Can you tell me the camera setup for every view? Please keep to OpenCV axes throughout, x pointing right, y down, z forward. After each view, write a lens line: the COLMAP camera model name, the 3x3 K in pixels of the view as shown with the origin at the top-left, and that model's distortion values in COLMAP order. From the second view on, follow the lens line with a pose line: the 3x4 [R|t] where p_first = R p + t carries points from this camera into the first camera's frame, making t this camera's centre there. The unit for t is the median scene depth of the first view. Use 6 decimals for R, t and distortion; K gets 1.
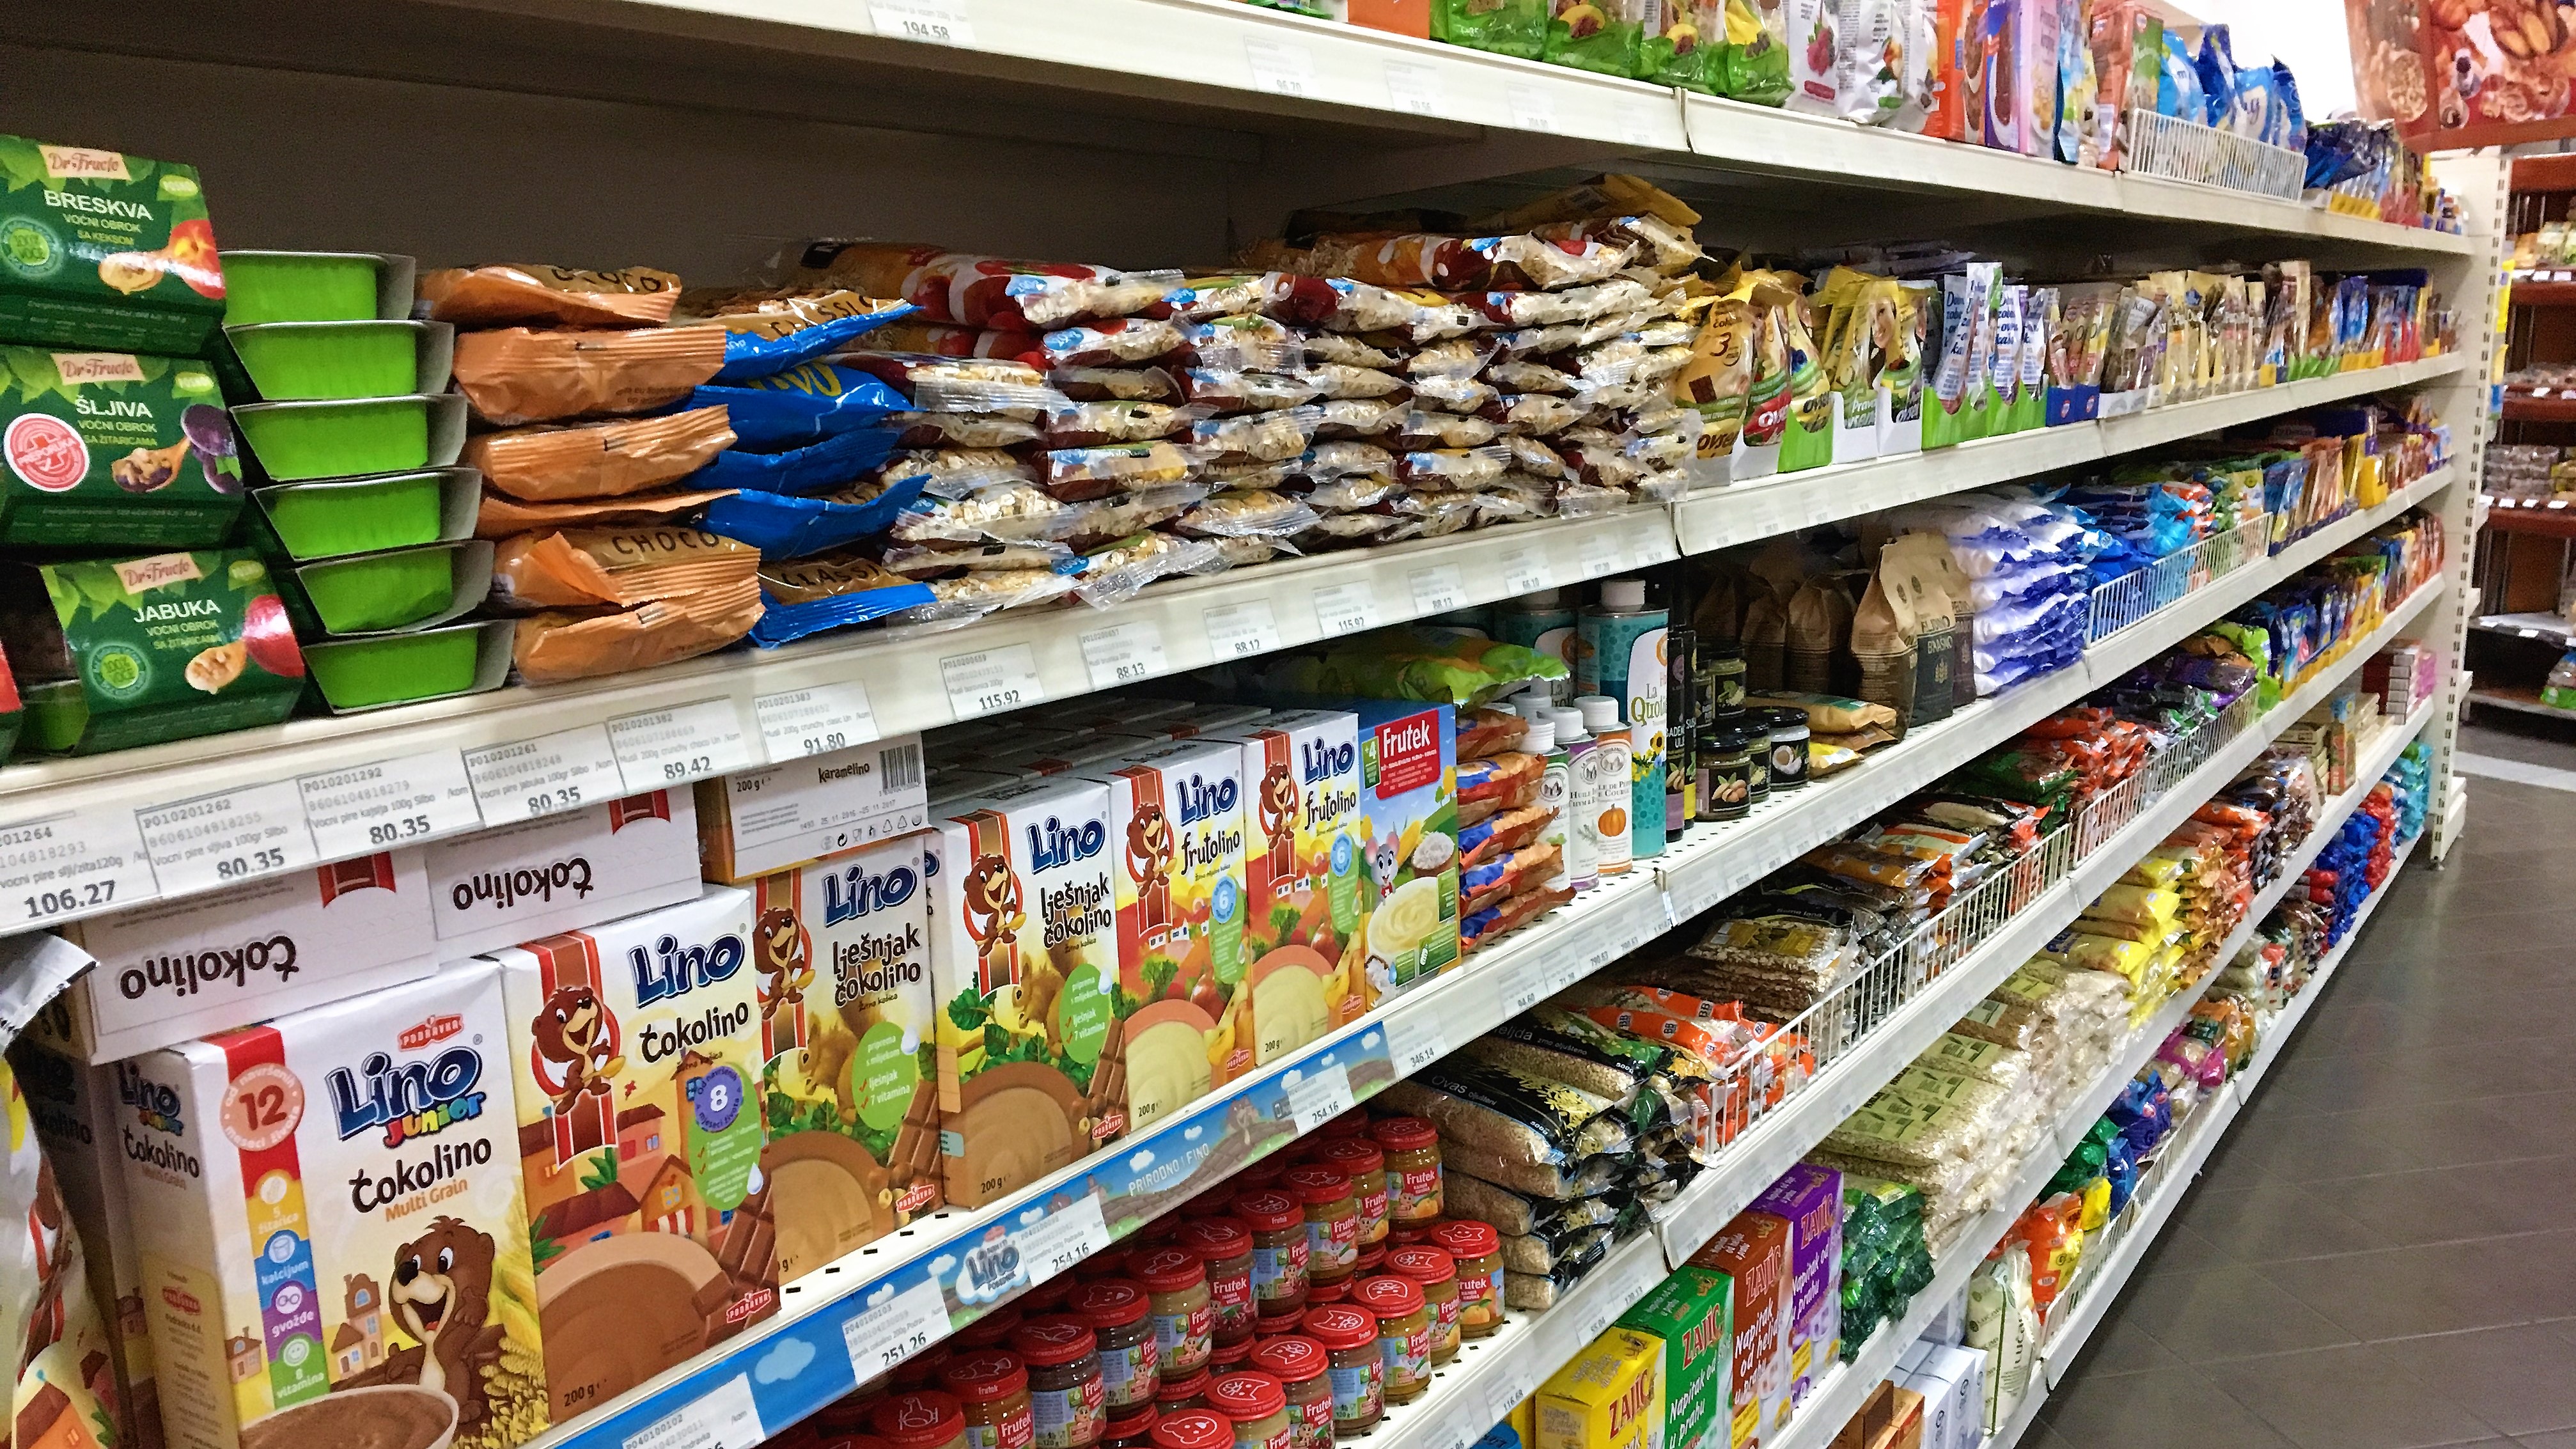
lens RADIAL K [[2141.3, 0, 1289.7], [0, 2141.3, 776.3], [0, 0, 1]] dist [0.083132, -0.118875]
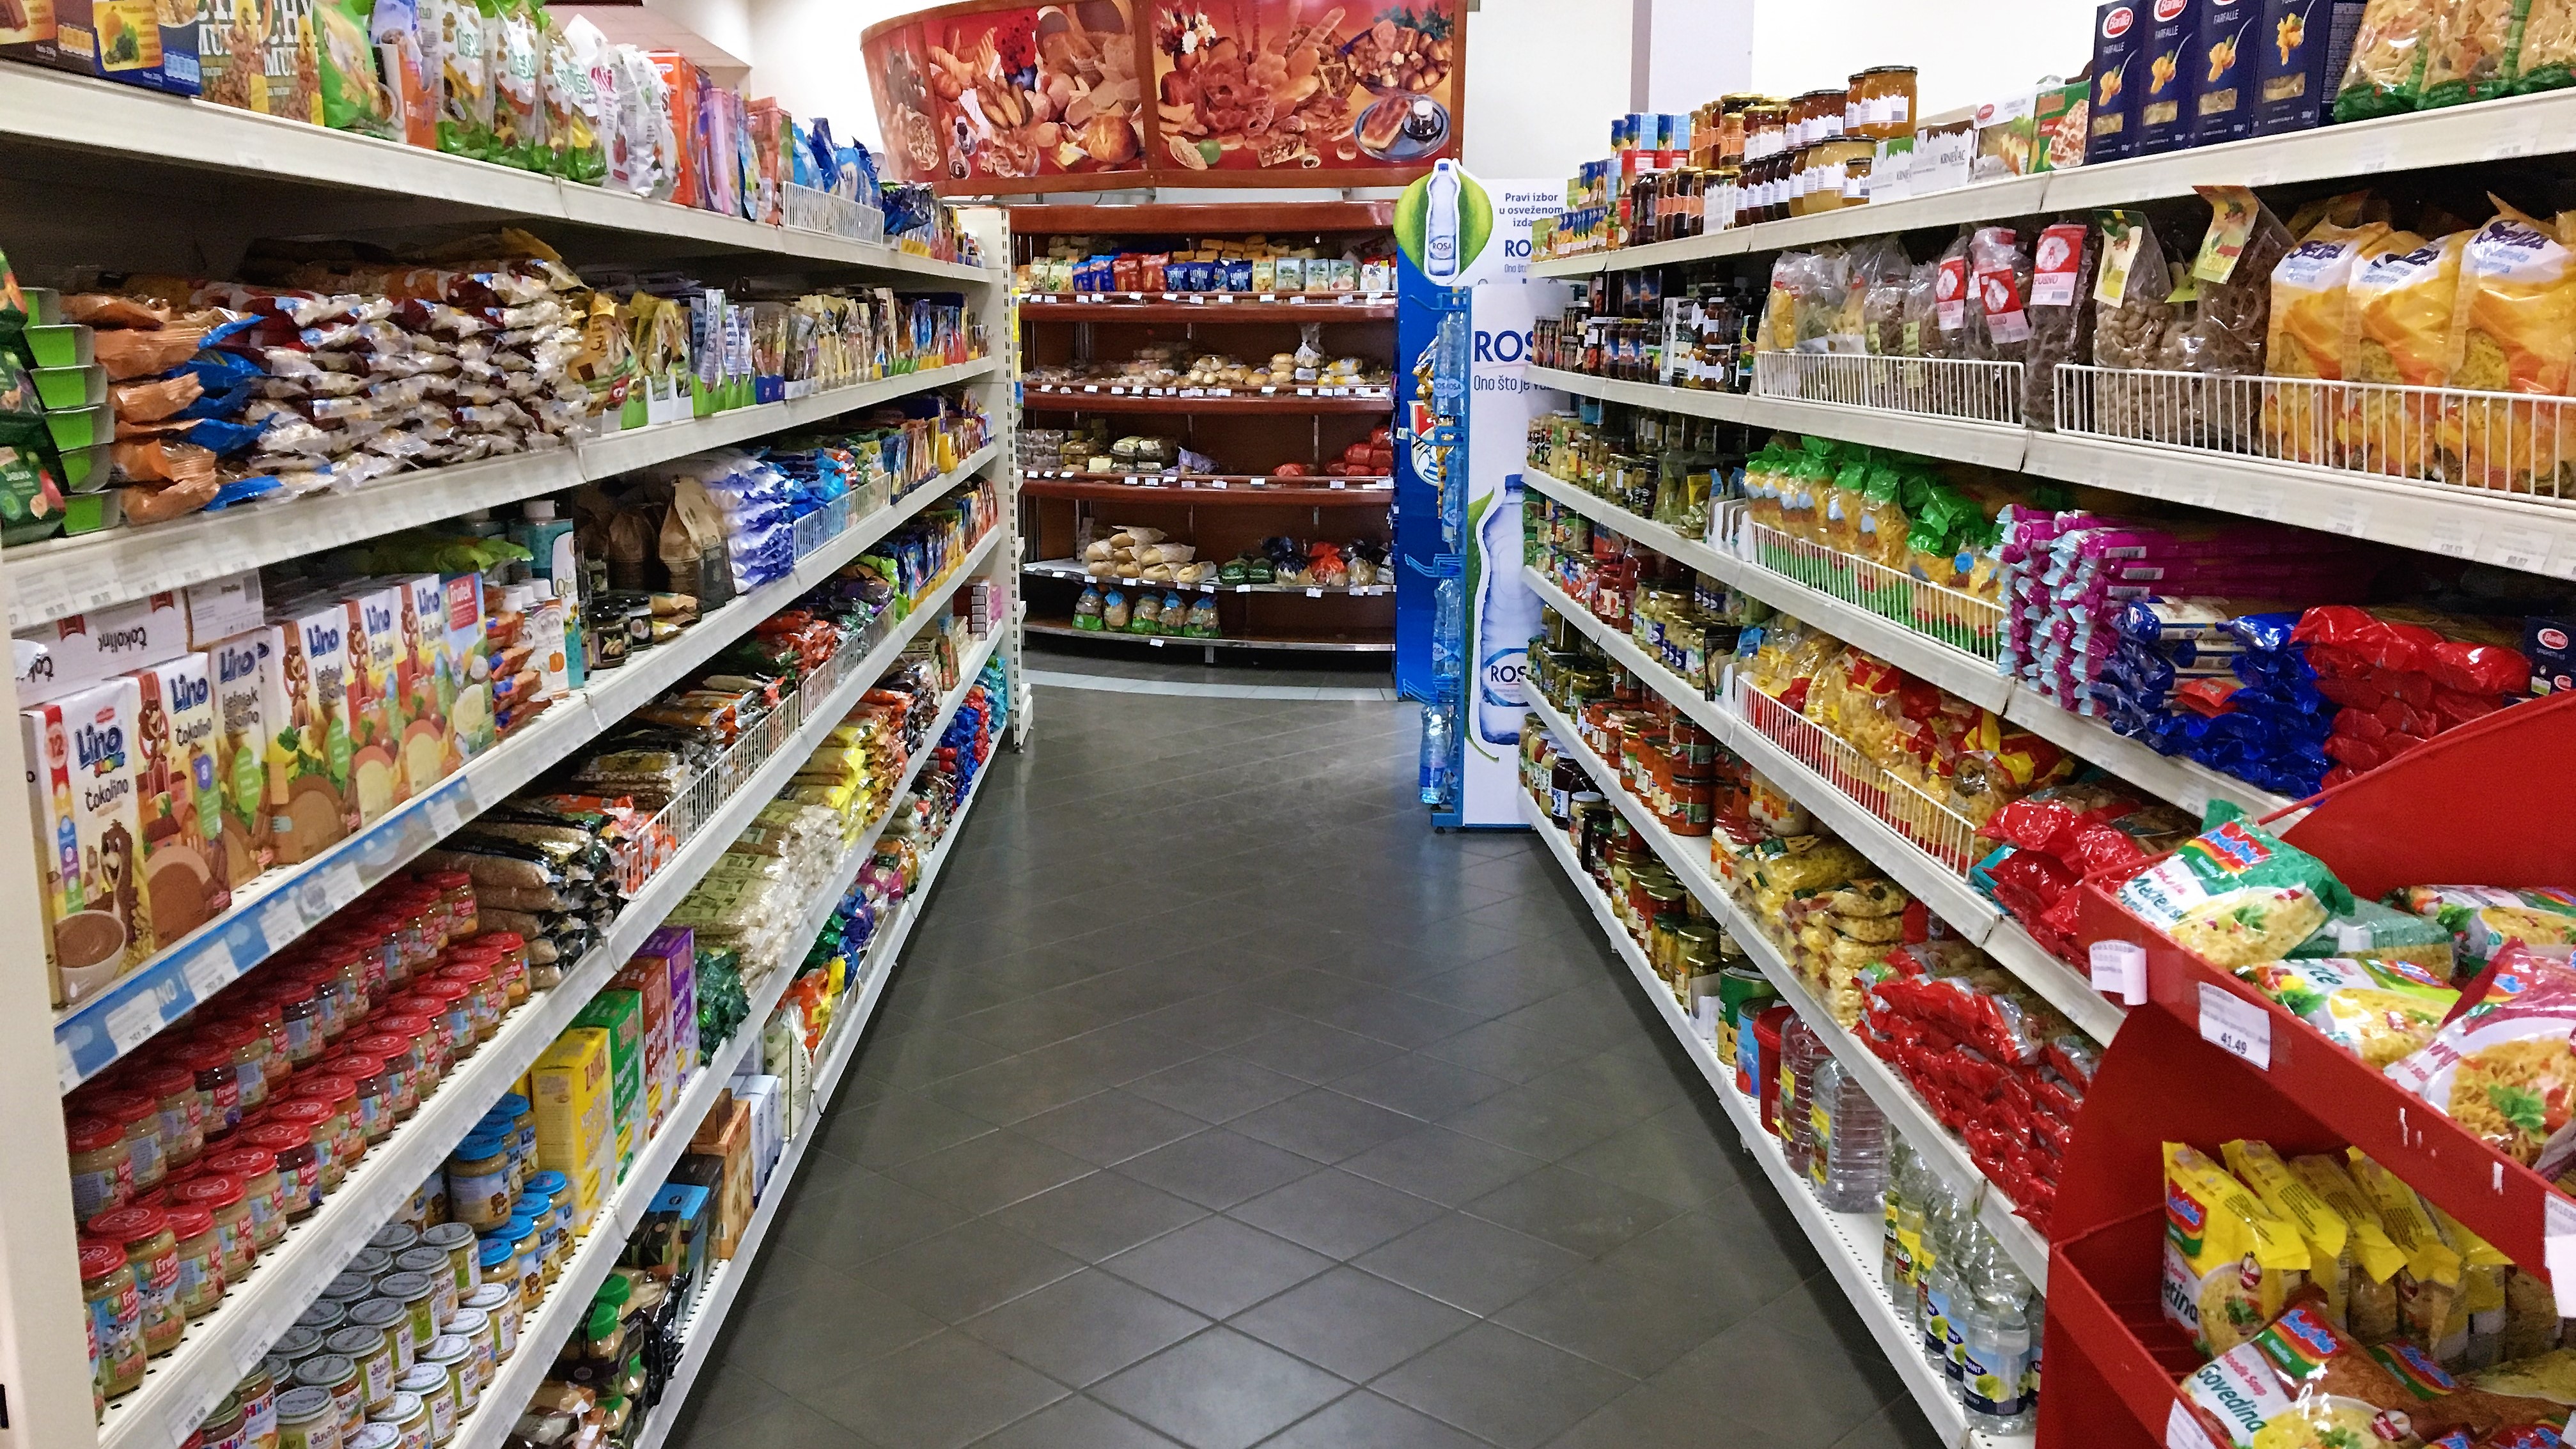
lens RADIAL K [[2103.3, 0, 1380.3], [0, 2103.3, 717.1], [0, 0, 1]] dist [0.077064, -0.119089]
pose [[0.780972, -0.094409, 0.617389, -0.303485], [0.107908, 0.994040, 0.015507, 0.094666], [-0.615174, 0.054510, 0.786505, -0.483633]]
